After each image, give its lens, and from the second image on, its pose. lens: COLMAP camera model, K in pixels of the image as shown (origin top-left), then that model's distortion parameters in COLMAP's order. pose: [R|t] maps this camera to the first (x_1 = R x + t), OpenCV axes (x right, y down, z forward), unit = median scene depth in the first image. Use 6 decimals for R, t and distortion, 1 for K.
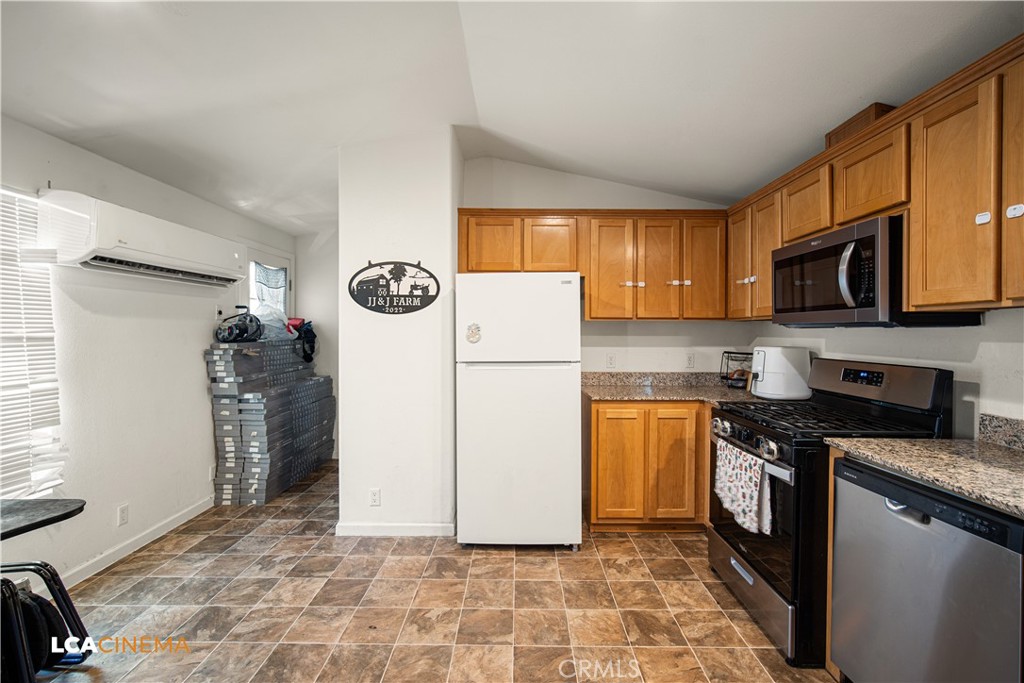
lens RADIAL K [[444.8, 0, 518.2], [0, 444.8, 335.6], [0, 0, 1]] dist [-0.013030, 0.001857]
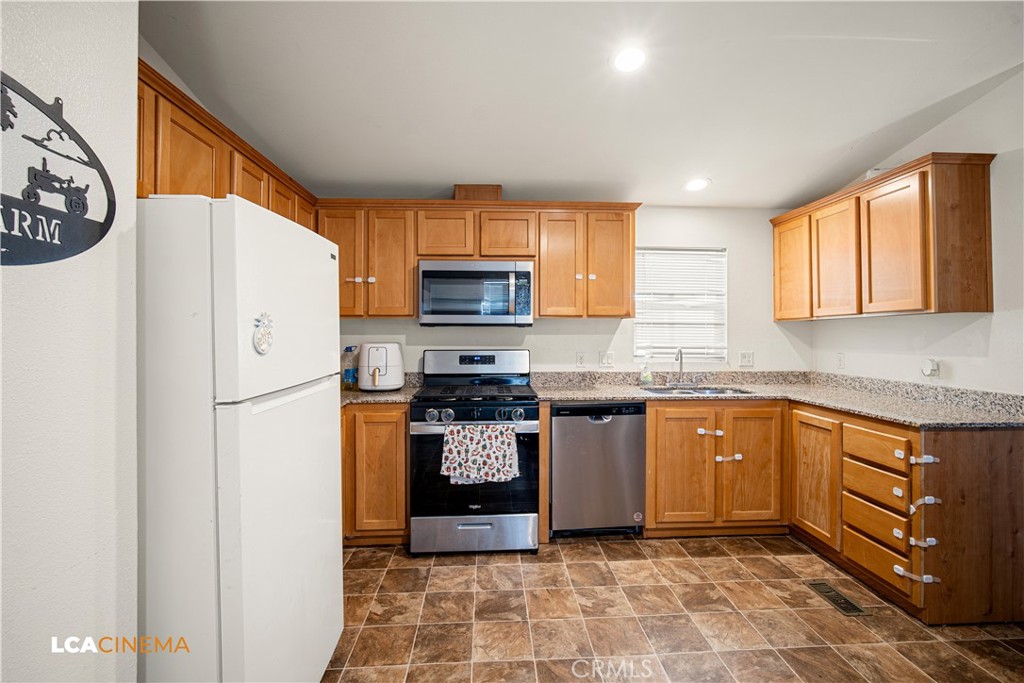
lens RADIAL K [[444.8, 0, 516.2], [0, 444.8, 330.0], [0, 0, 1]] dist [-0.013030, 0.001857]
pose [[-0.055719, -0.002860, 0.998442, -0.579518], [0.008019, 0.999962, 0.003312, -0.009181], [-0.998414, 0.008191, -0.055694, 0.760557]]
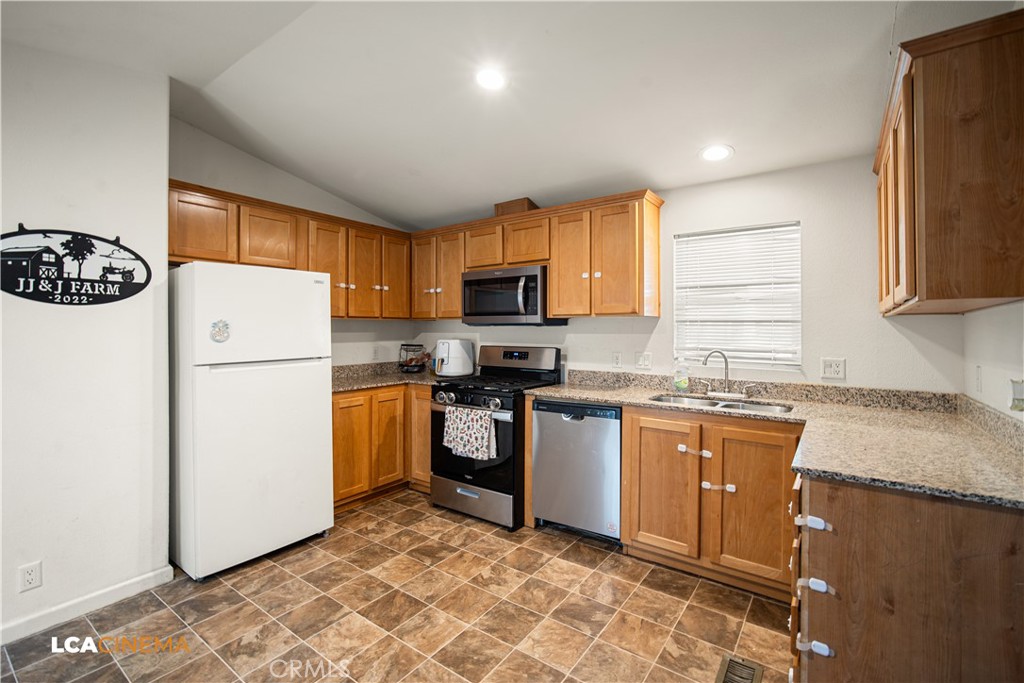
lens RADIAL K [[444.8, 0, 518.8], [0, 444.8, 328.0], [0, 0, 1]] dist [-0.013030, 0.001857]
pose [[0.576984, -0.001232, 0.816755, -0.475123], [0.008093, 0.999958, -0.004208, -0.003029], [-0.816715, 0.009038, 0.576970, 0.010750]]
